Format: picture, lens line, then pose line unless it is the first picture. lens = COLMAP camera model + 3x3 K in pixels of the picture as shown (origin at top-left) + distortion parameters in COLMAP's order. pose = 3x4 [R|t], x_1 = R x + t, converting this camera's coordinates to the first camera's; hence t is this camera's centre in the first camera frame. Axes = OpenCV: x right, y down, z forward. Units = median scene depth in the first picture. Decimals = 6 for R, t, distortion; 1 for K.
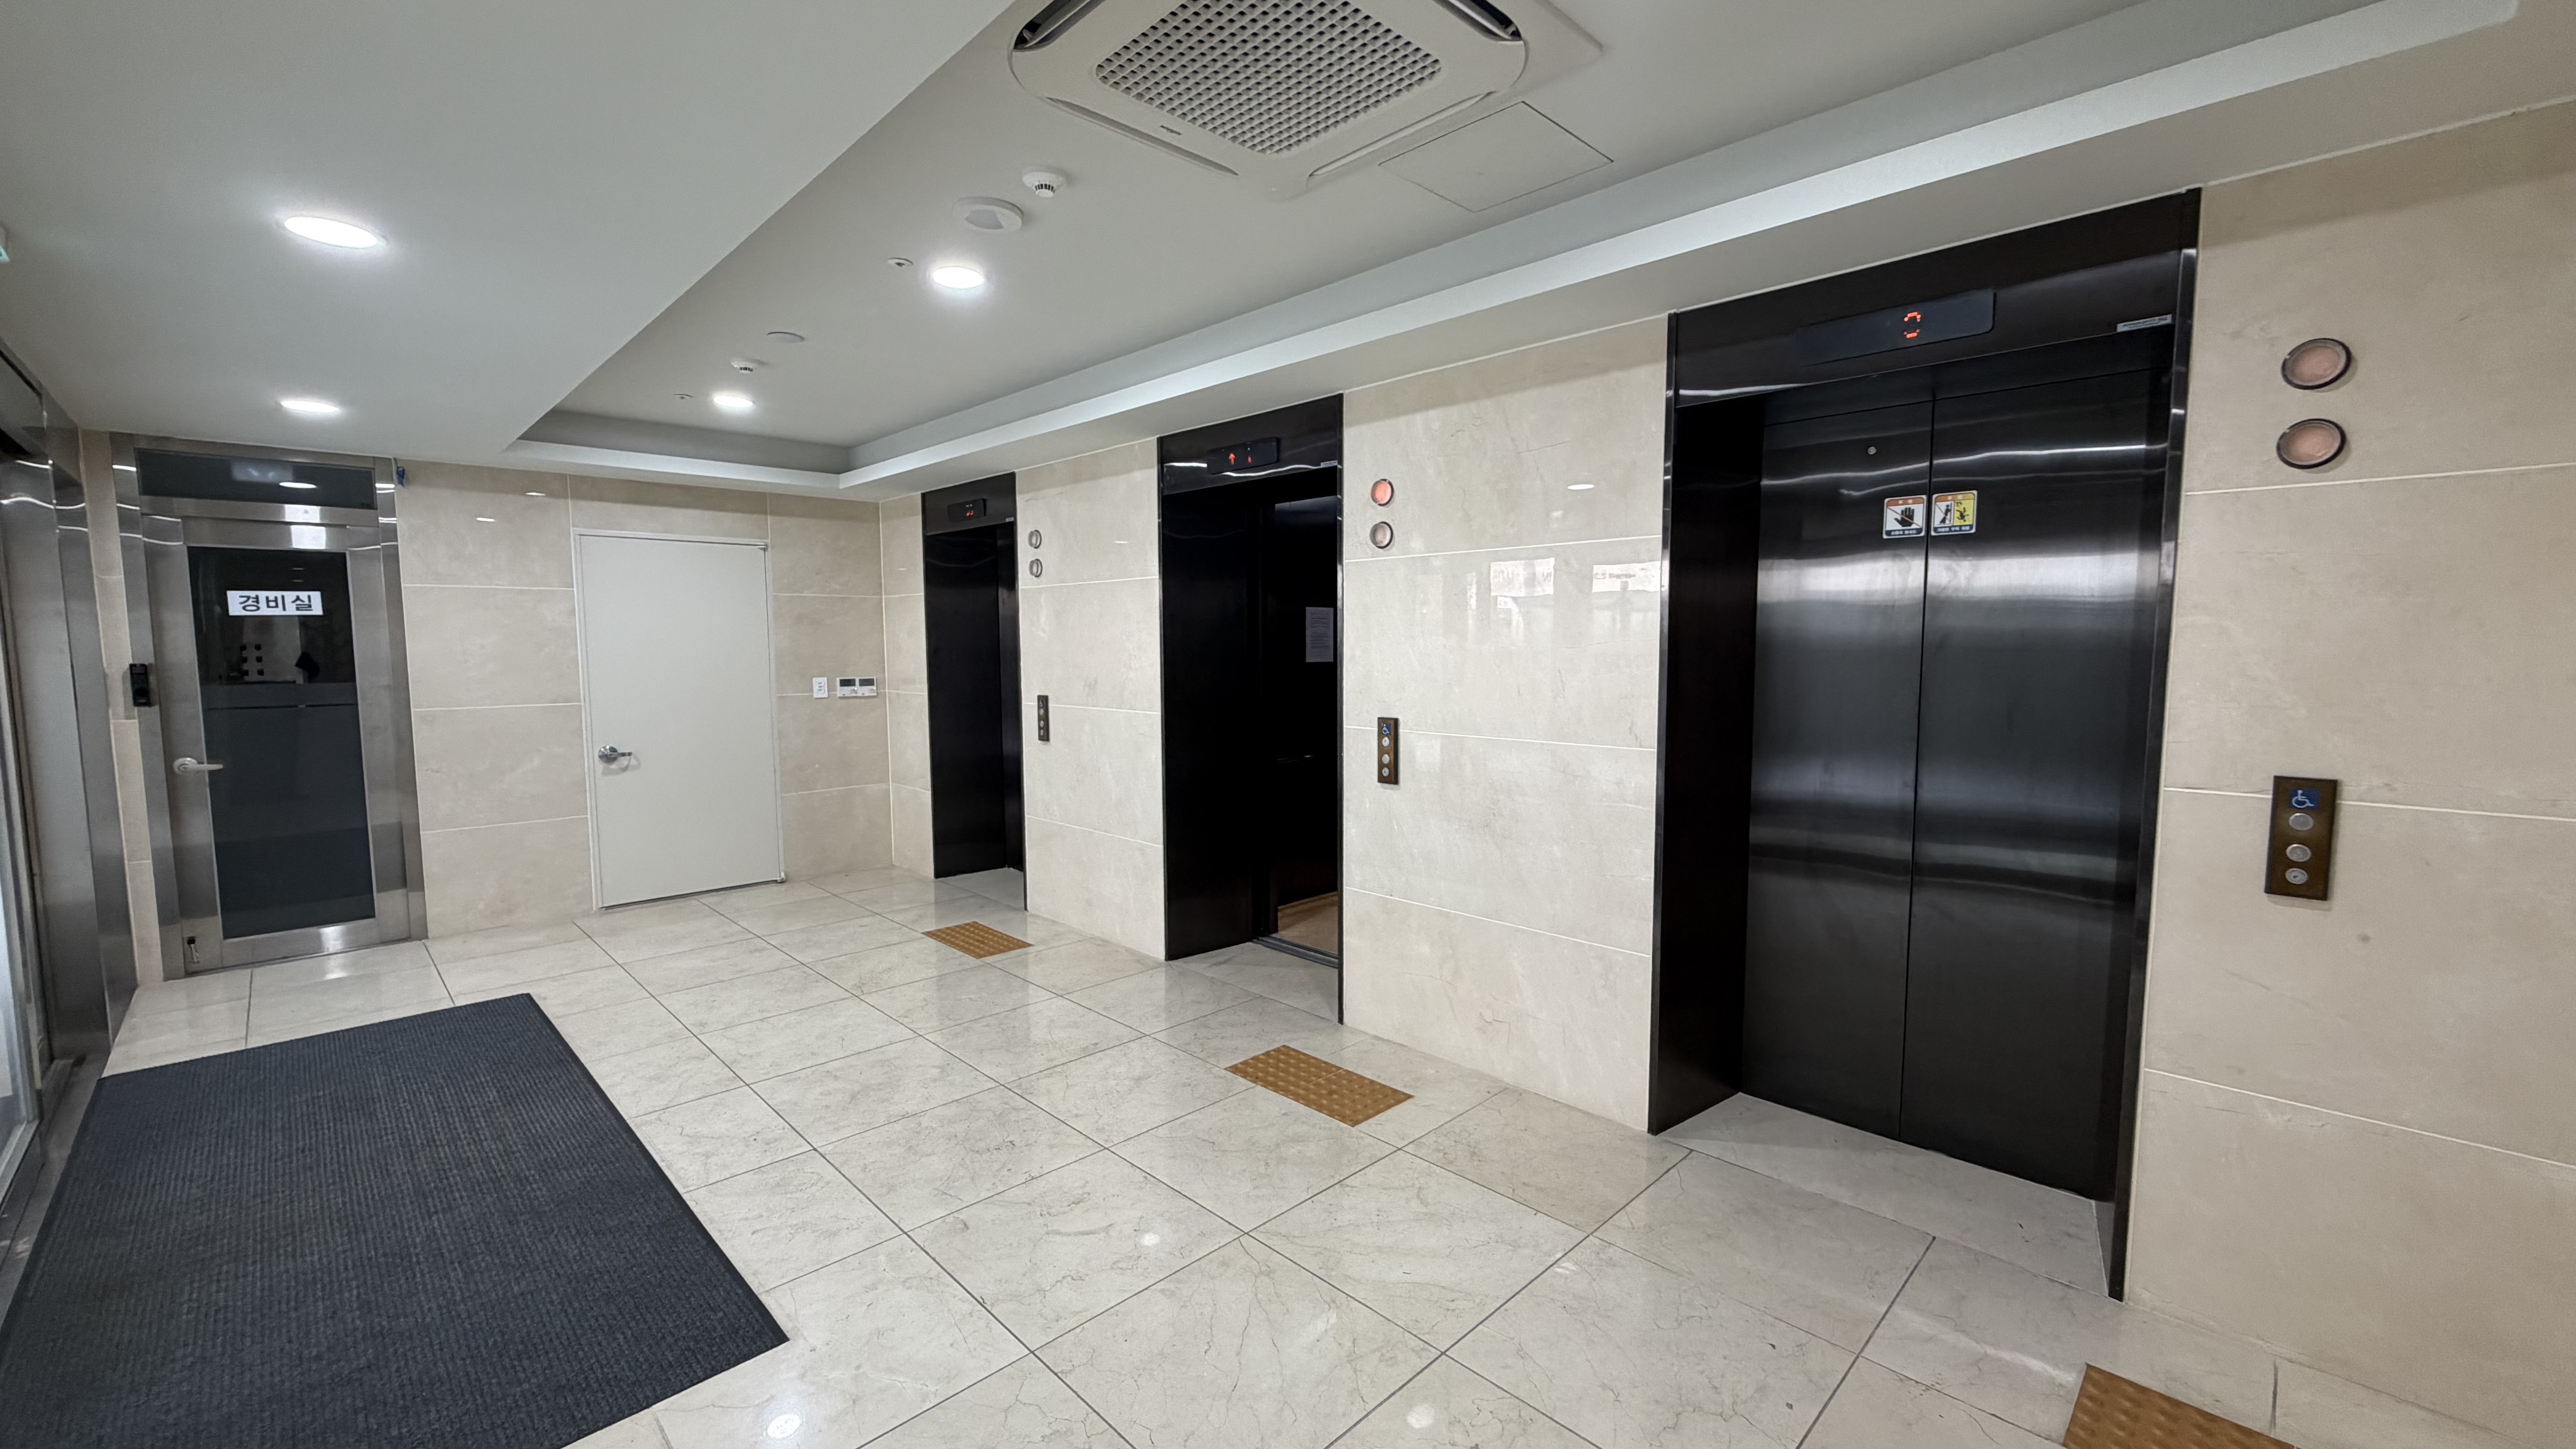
lens RADIAL K [[1014.1, 0, 1288.0], [0, 1014.1, 724.5], [0, 0, 1]] dist [0.001705, -0.000020]
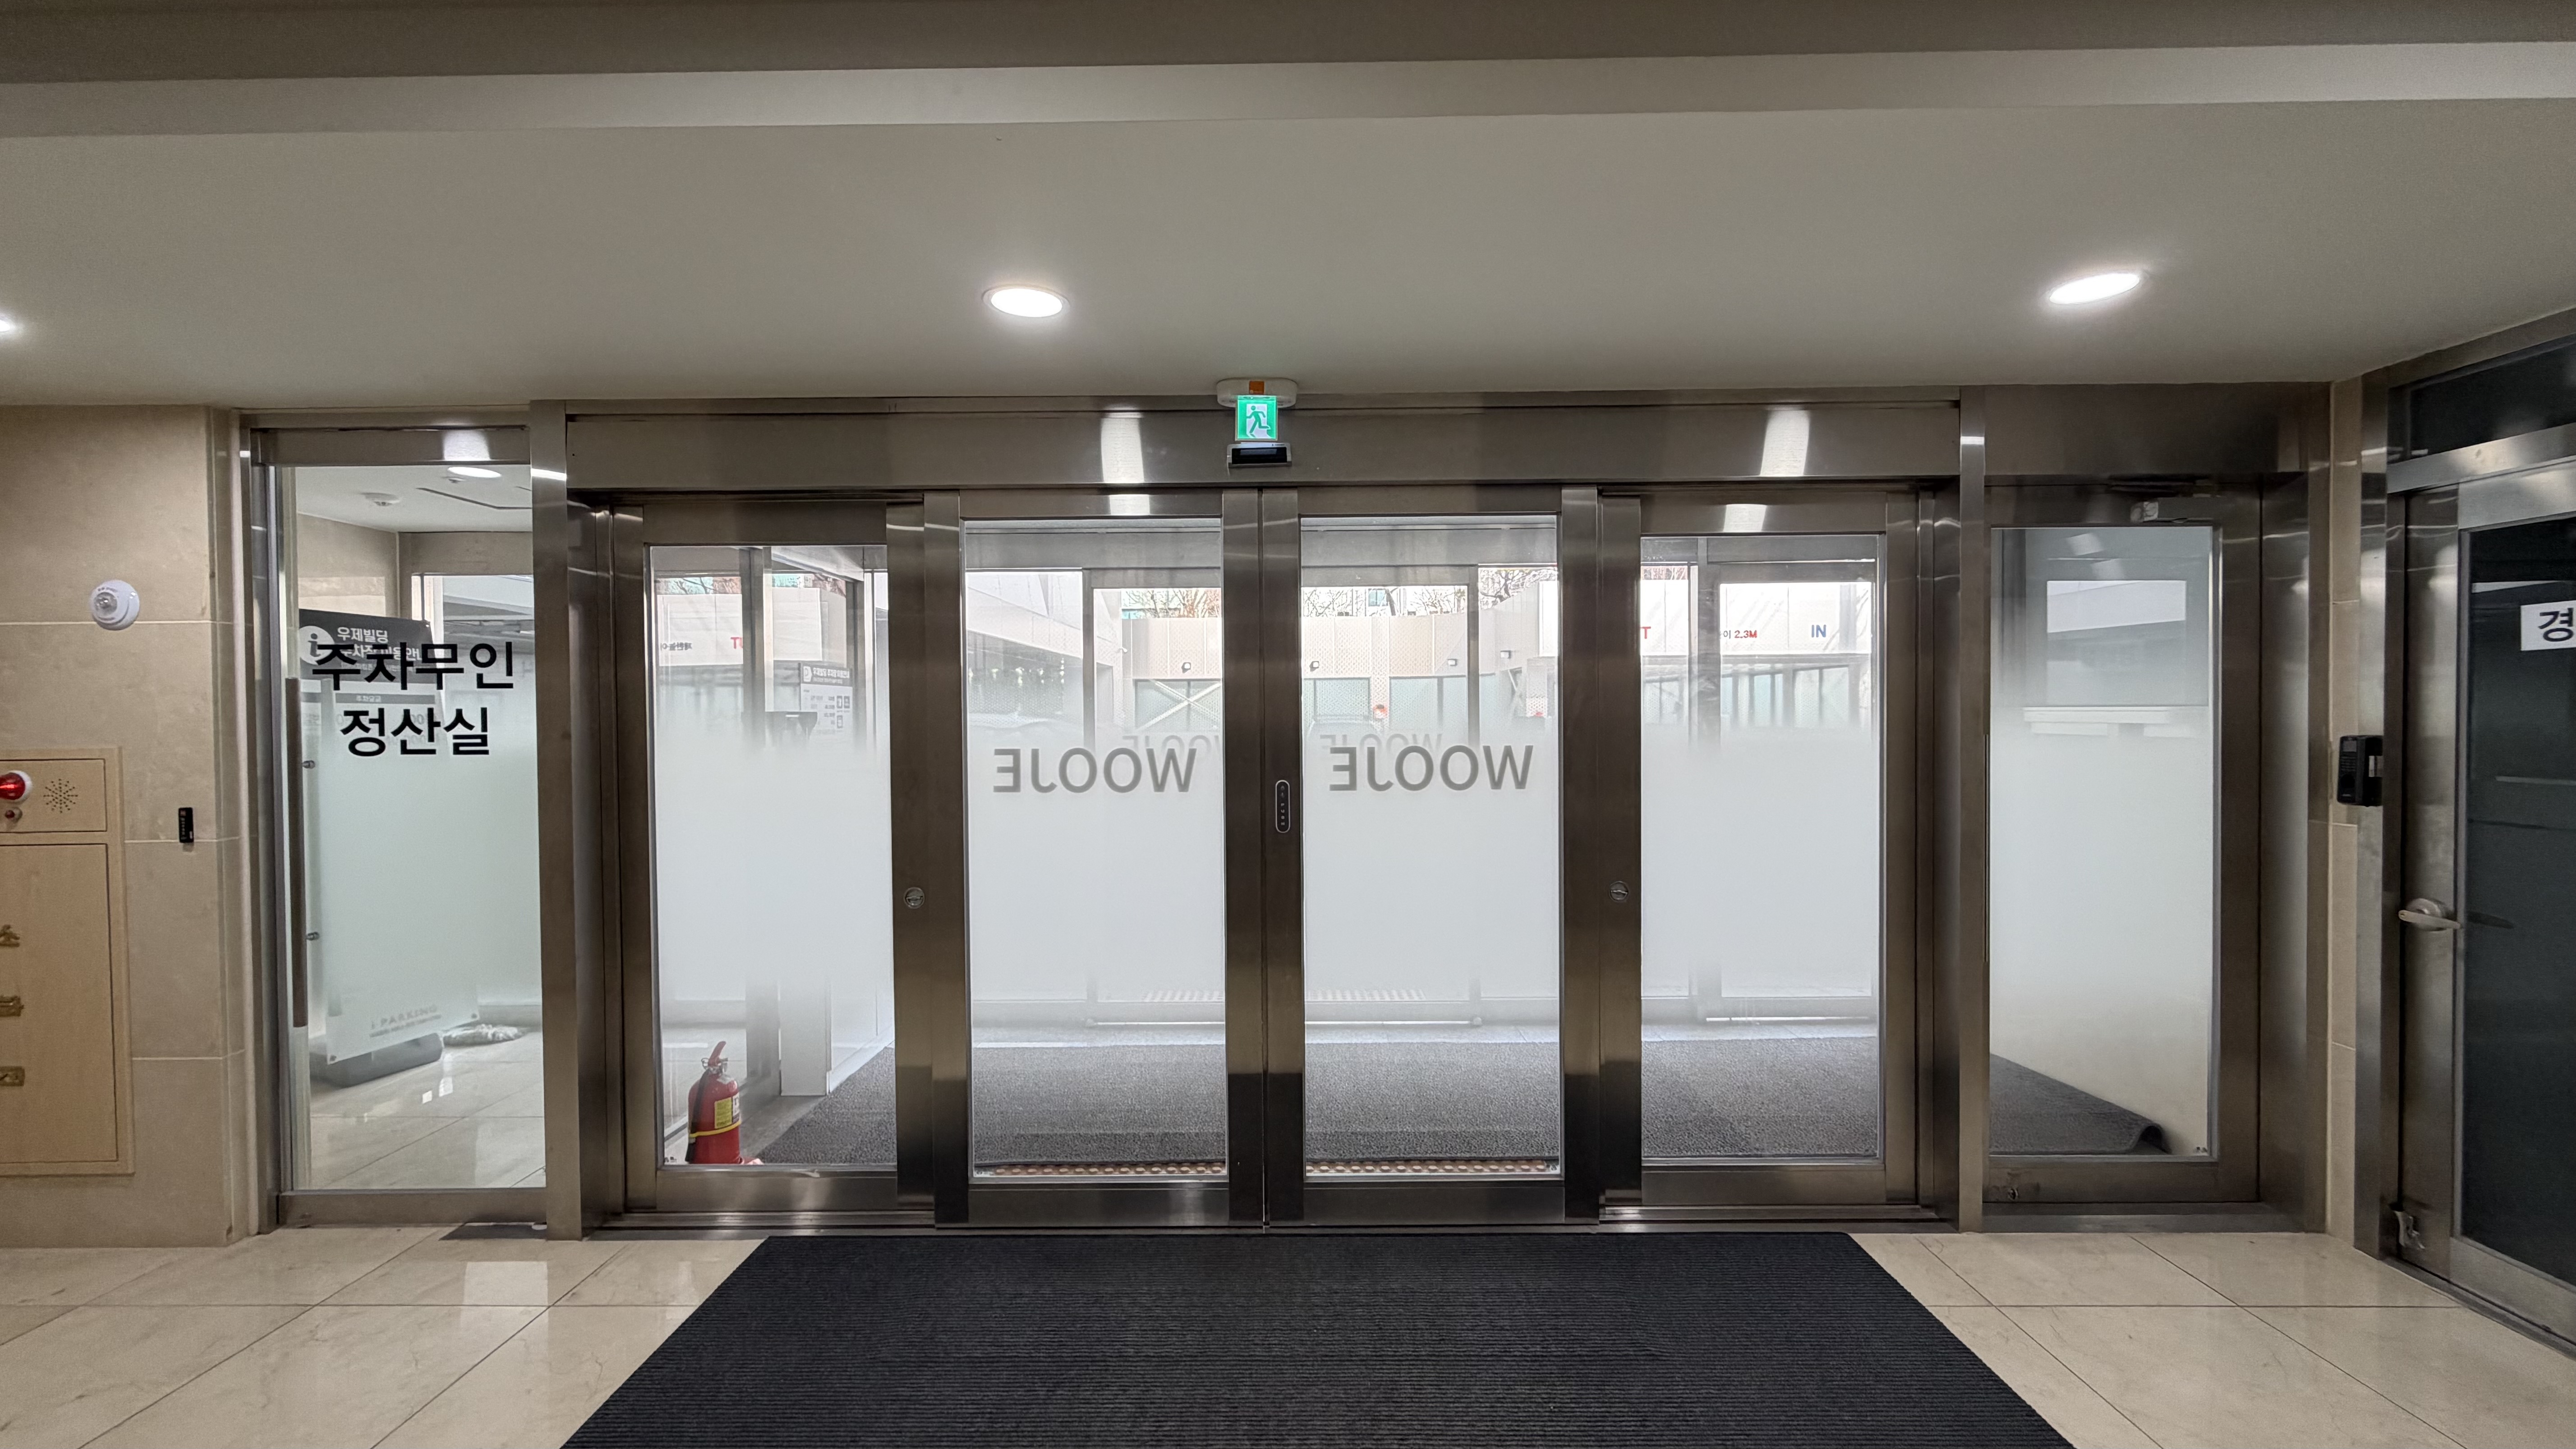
lens RADIAL K [[1014.1, 0, 1288.0], [0, 1014.1, 724.5], [0, 0, 1]] dist [0.001705, -0.000020]
pose [[-0.709118, 0.020079, -0.704804, -0.215136], [-0.048622, 0.995822, 0.077290, -0.081533], [0.703411, 0.089076, -0.705179, 0.952458]]
